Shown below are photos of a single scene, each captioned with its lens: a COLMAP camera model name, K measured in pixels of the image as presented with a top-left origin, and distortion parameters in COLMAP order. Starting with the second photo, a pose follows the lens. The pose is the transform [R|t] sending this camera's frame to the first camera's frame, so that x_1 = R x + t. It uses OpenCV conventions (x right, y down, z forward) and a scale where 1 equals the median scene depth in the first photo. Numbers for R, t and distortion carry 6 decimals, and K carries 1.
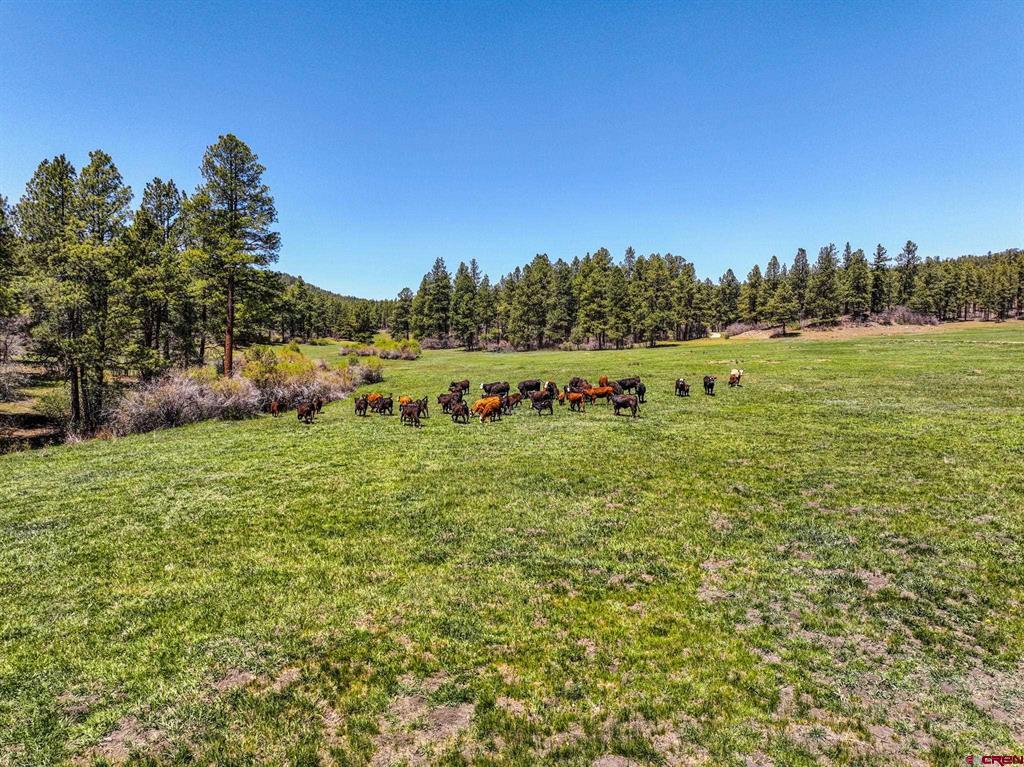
lens RADIAL K [[722.9, 0, 512.6], [0, 722.9, 384.4], [0, 0, 1]] dist [0.011646, 0.007183]
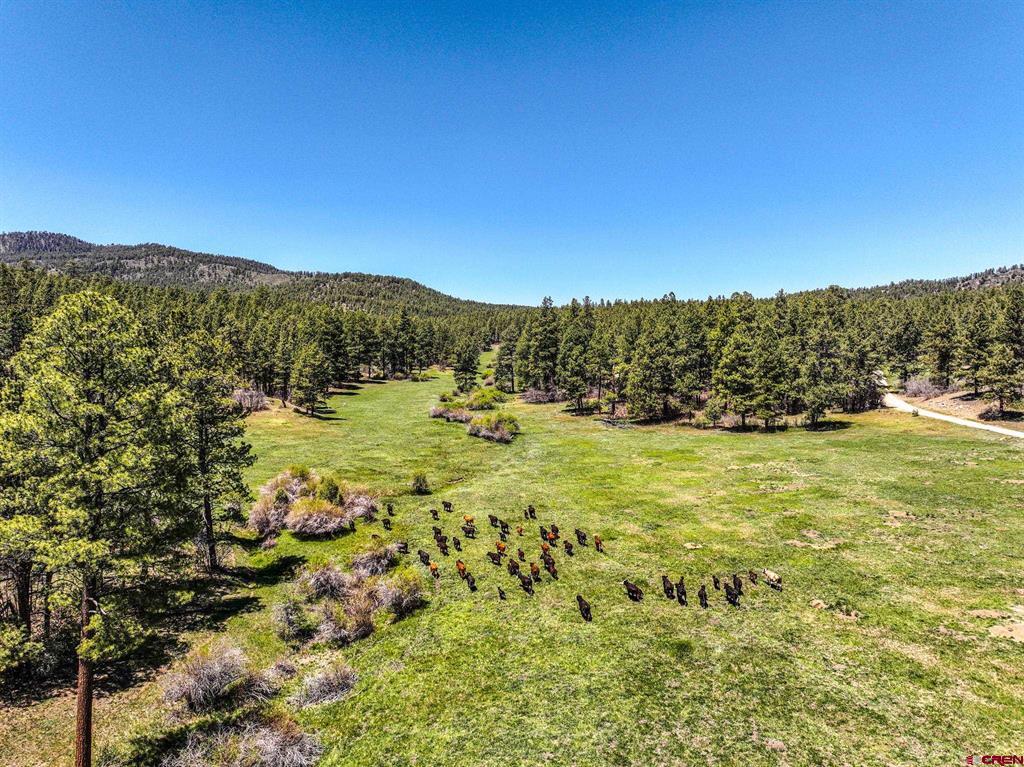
lens RADIAL K [[722.9, 0, 510.8], [0, 722.9, 382.6], [0, 0, 1]] dist [0.011646, 0.007183]
pose [[0.986350, 0.011939, -0.164228, -0.000170], [-0.012068, 0.999927, 0.000209, -0.082761], [0.164219, 0.001776, 0.986422, 0.154335]]
